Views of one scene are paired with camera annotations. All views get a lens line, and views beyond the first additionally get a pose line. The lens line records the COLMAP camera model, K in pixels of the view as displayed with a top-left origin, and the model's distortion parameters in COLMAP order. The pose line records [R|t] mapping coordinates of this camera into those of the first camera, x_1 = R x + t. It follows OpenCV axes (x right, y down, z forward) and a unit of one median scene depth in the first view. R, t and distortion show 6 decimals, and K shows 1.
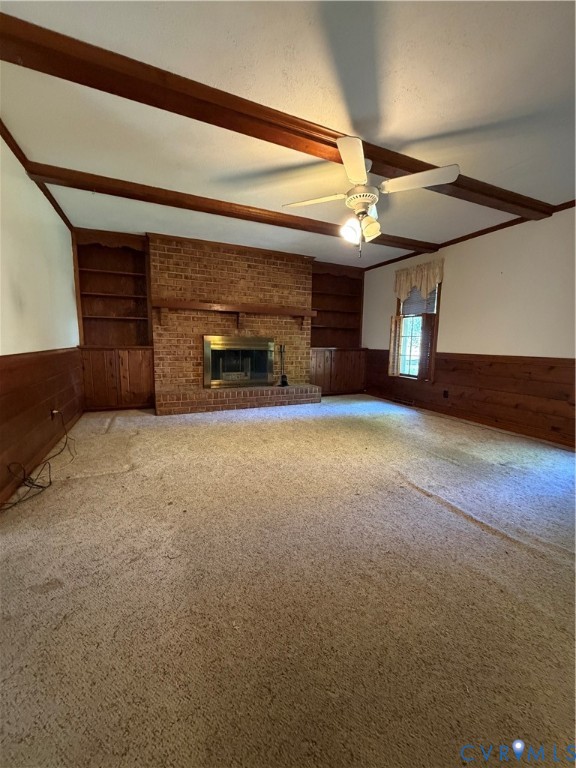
lens RADIAL K [[306.2, 0, 290.0], [0, 306.2, 382.8], [0, 0, 1]] dist [0.002305, 0.000038]
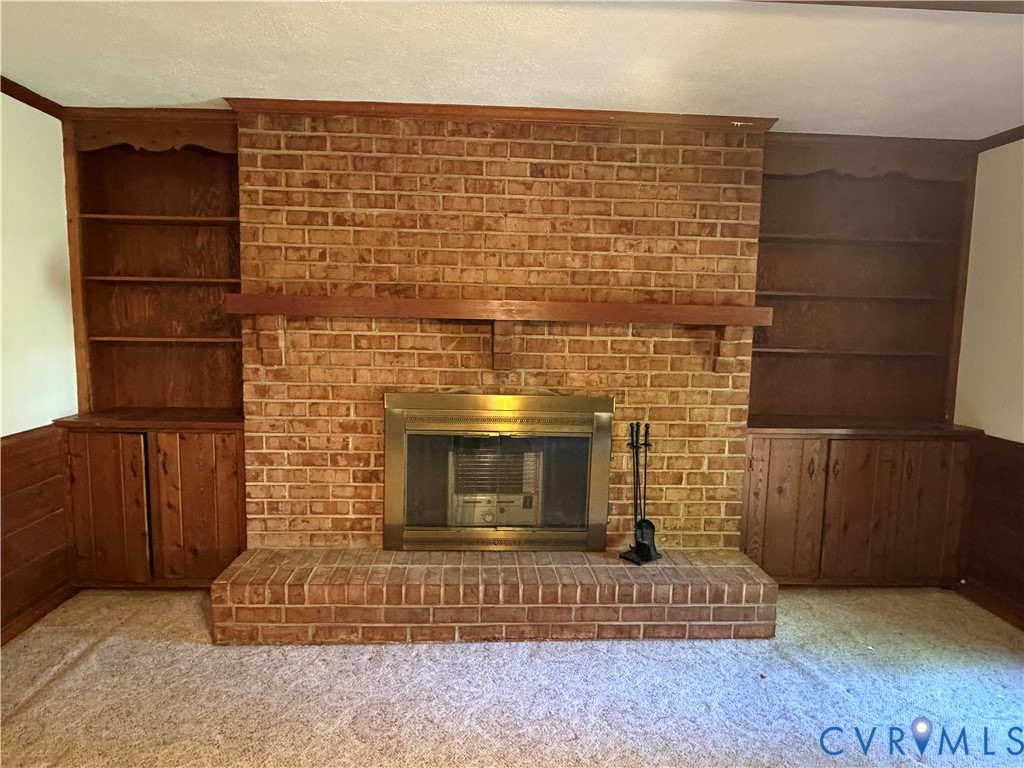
lens RADIAL K [[622.1, 0, 510.0], [0, 622.1, 386.0], [0, 0, 1]] dist [0.003435, -0.001732]
pose [[0.929529, 0.042425, -0.366301, 0.081575], [-0.054155, 0.998295, -0.021801, -0.148369], [0.364751, 0.040101, 0.930241, 0.415348]]
